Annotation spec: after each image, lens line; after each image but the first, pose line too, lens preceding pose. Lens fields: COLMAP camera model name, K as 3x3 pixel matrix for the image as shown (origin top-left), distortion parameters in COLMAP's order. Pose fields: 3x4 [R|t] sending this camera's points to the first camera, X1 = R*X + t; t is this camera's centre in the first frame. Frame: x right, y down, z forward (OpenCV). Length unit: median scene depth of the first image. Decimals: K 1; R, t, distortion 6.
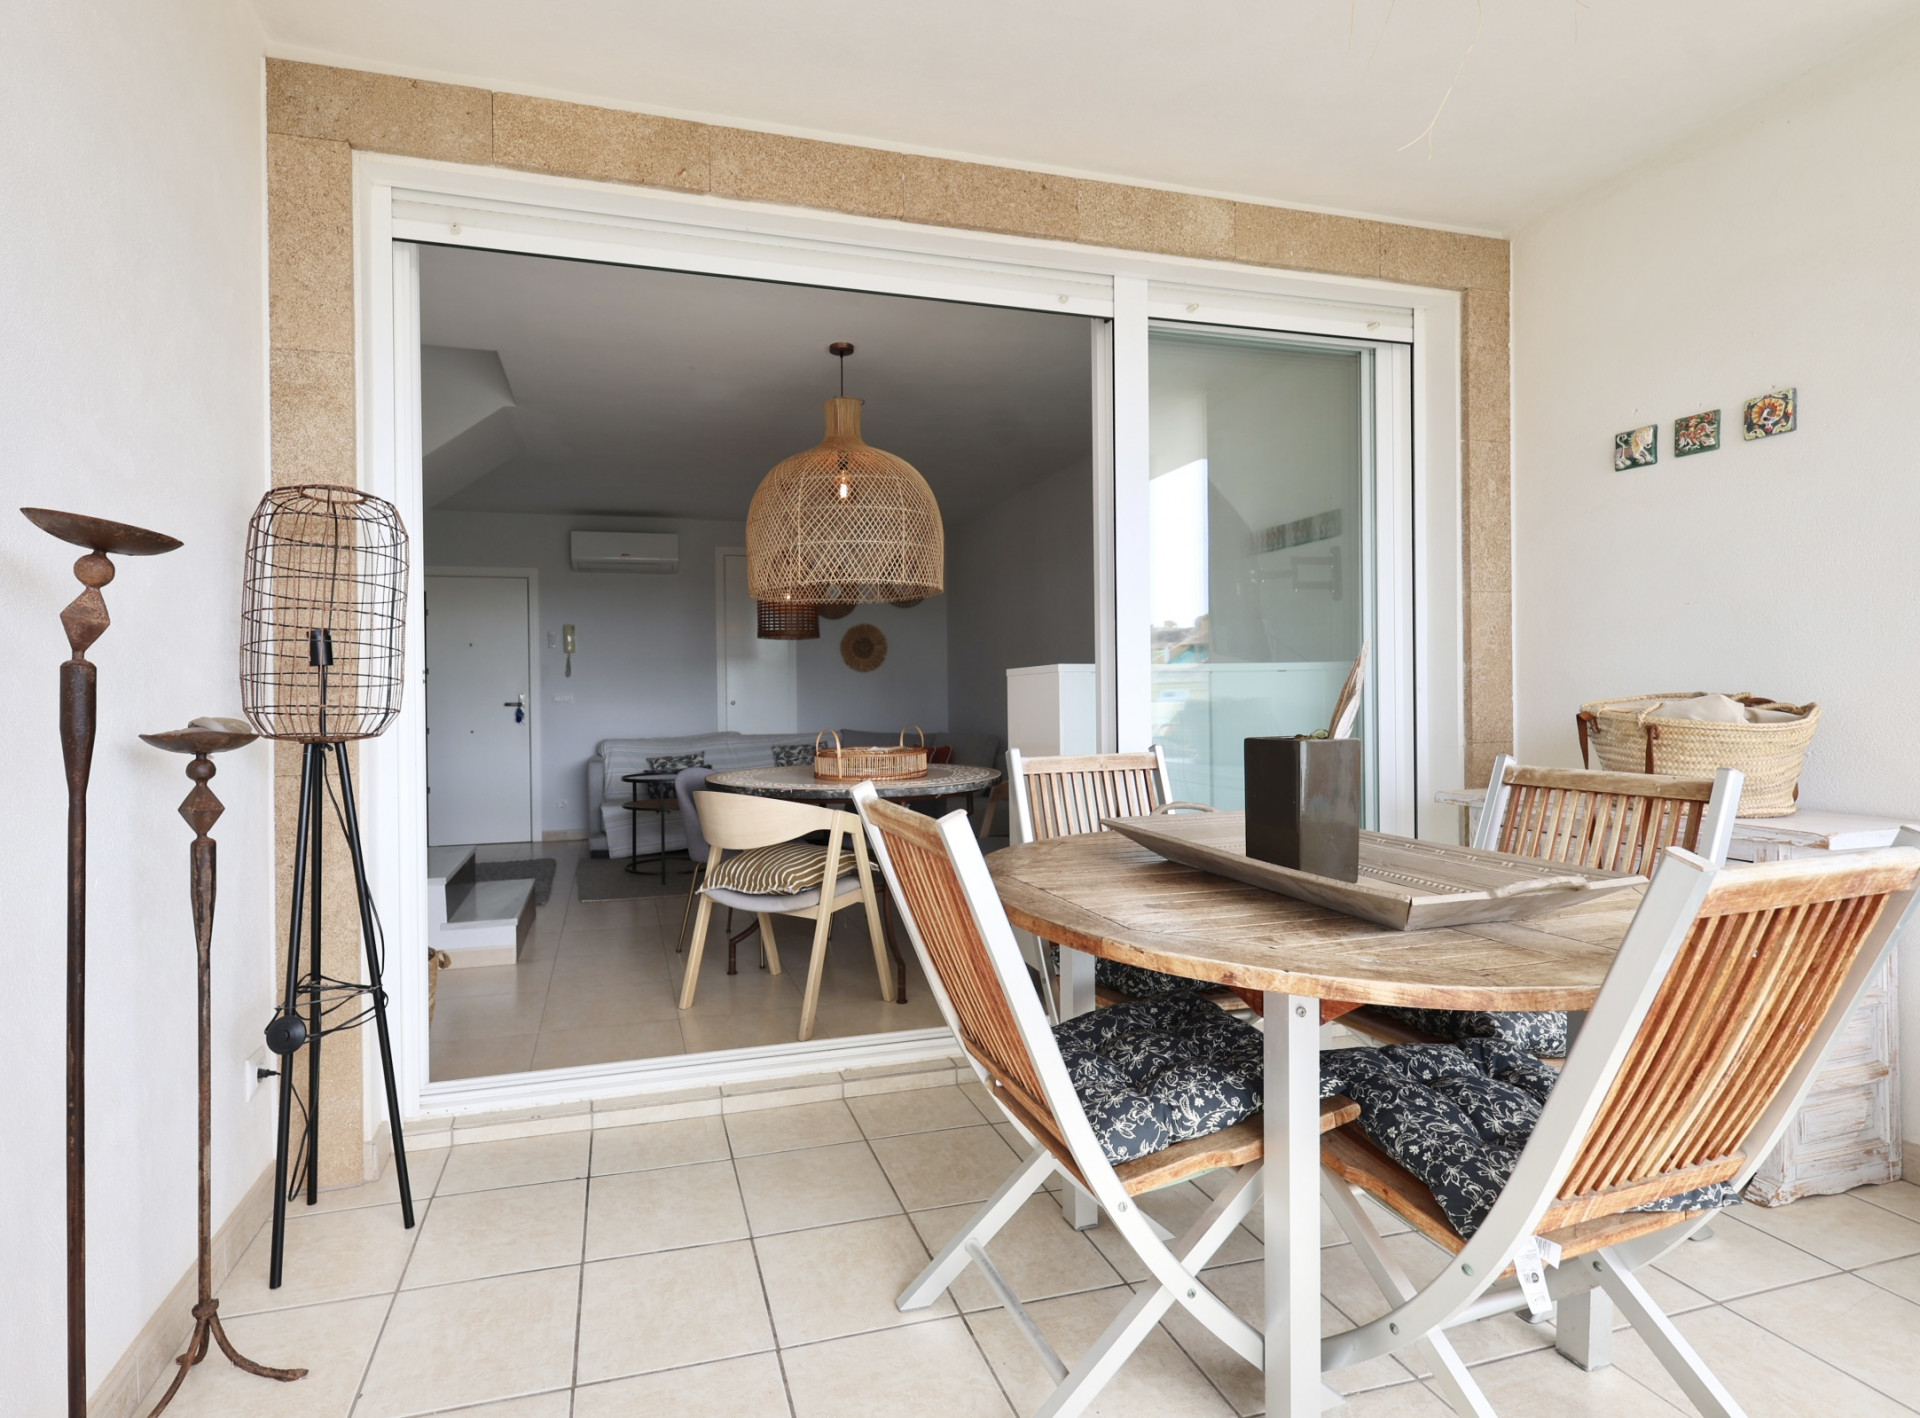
lens RADIAL K [[1002.1, 0, 915.3], [0, 1002.1, 701.7], [0, 0, 1]] dist [-0.000977, 0.000136]
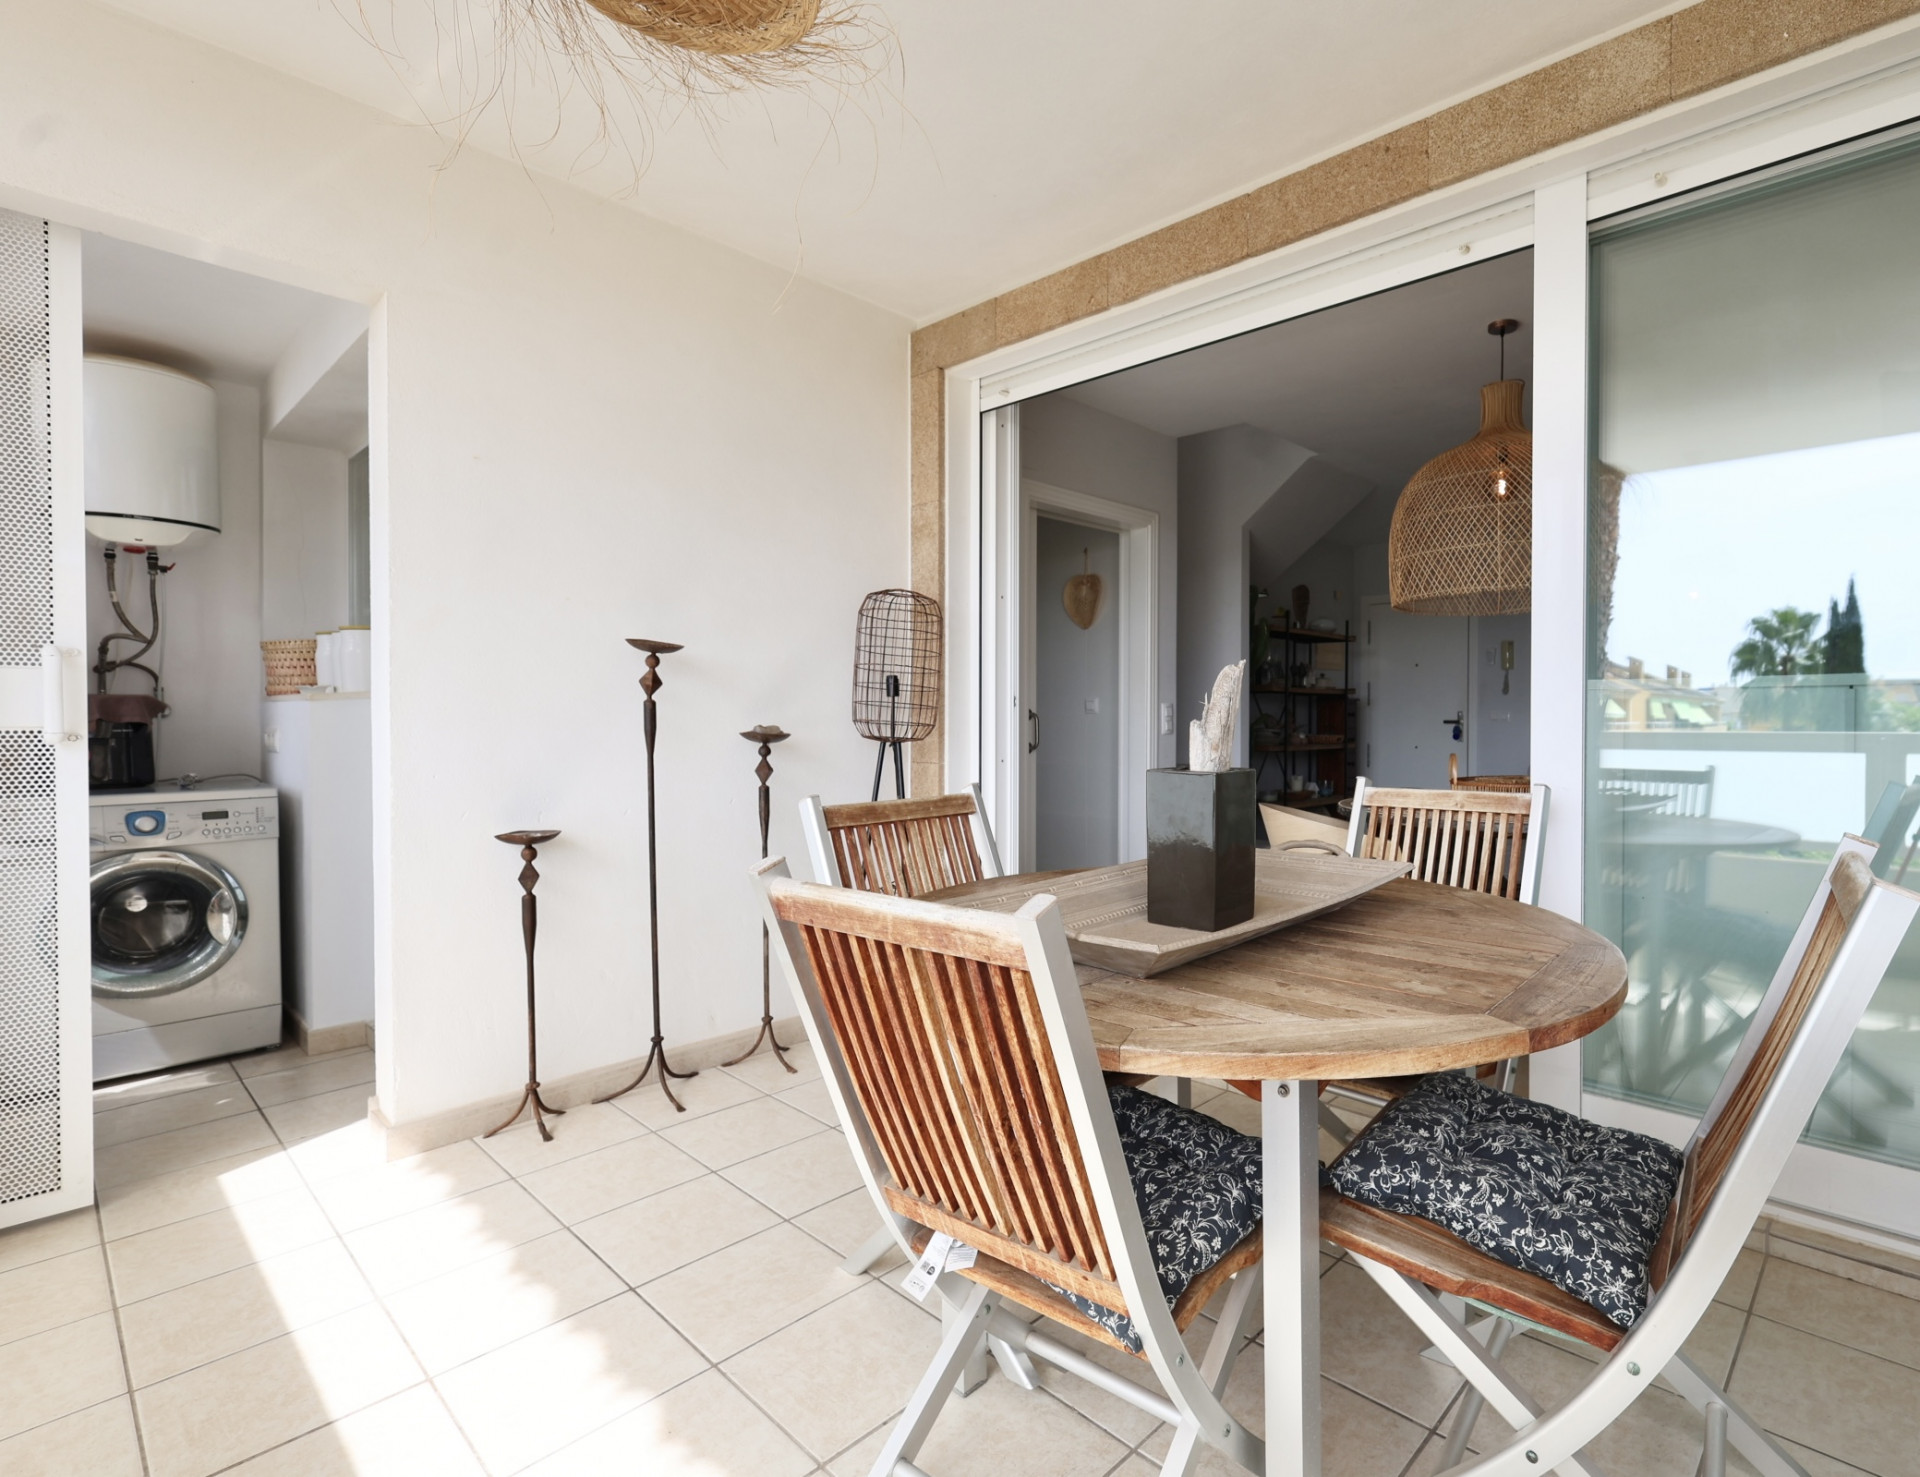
lens RADIAL K [[971.4, 0, 960.0], [0, 971.4, 738.5], [0, 0, 1]] dist [-0.002669, -0.000256]
pose [[0.487628, 0.023703, -0.872730, 0.748689], [-0.005827, 0.999697, 0.023896, -0.004042], [0.873032, -0.006568, 0.487619, 0.249154]]
